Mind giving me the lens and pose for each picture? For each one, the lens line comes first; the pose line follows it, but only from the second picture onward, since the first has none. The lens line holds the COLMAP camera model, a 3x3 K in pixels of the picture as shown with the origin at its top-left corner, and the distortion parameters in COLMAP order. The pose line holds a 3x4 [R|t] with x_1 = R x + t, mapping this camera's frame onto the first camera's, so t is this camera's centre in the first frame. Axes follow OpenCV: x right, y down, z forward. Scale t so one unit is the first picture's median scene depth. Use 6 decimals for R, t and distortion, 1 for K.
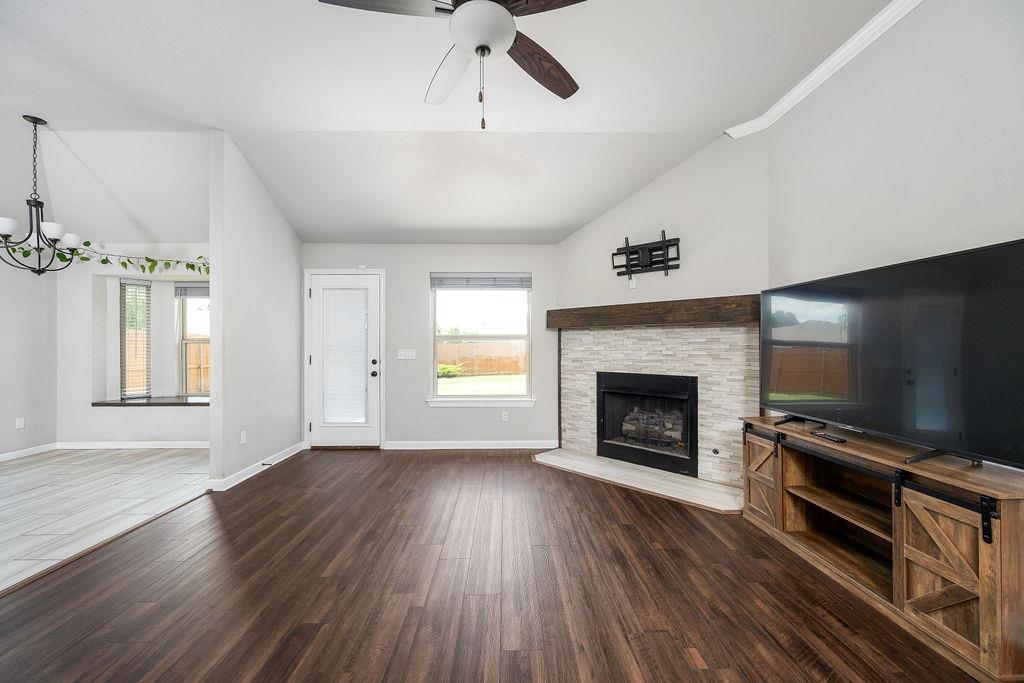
lens RADIAL K [[400.5, 0, 516.0], [0, 400.5, 341.3], [0, 0, 1]] dist [-0.001320, 0.000174]
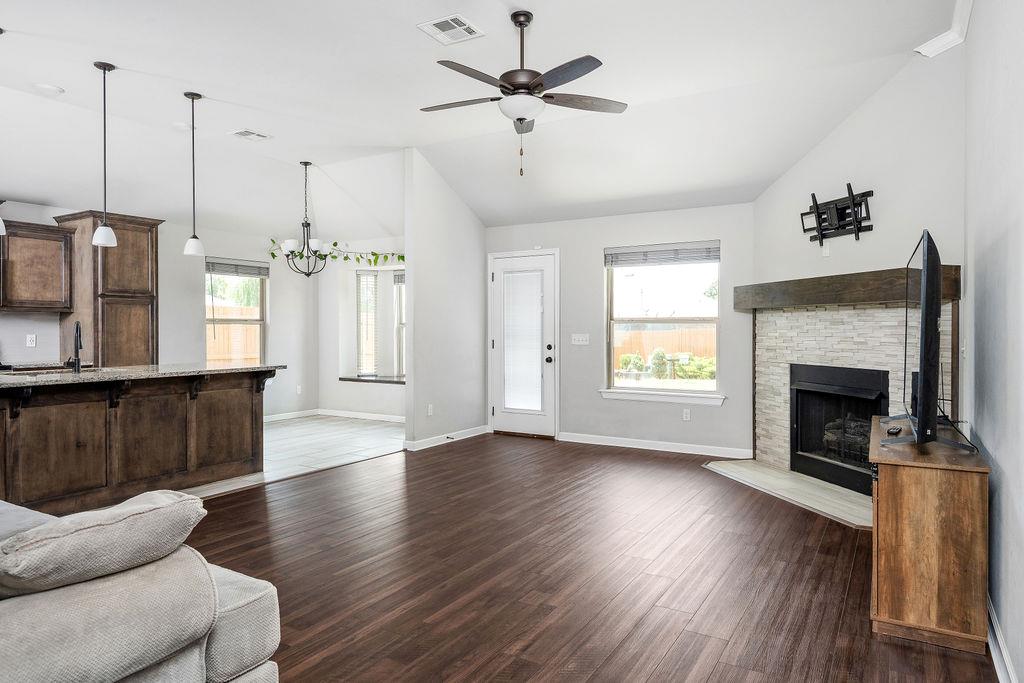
lens RADIAL K [[631.9, 0, 517.7], [0, 631.9, 334.7], [0, 0, 1]] dist [0.002119, 0.000547]
pose [[0.850678, 0.006446, -0.525647, 0.383013], [0.002175, 0.999873, 0.015782, -0.001864], [0.525682, -0.014569, 0.850556, -0.322032]]
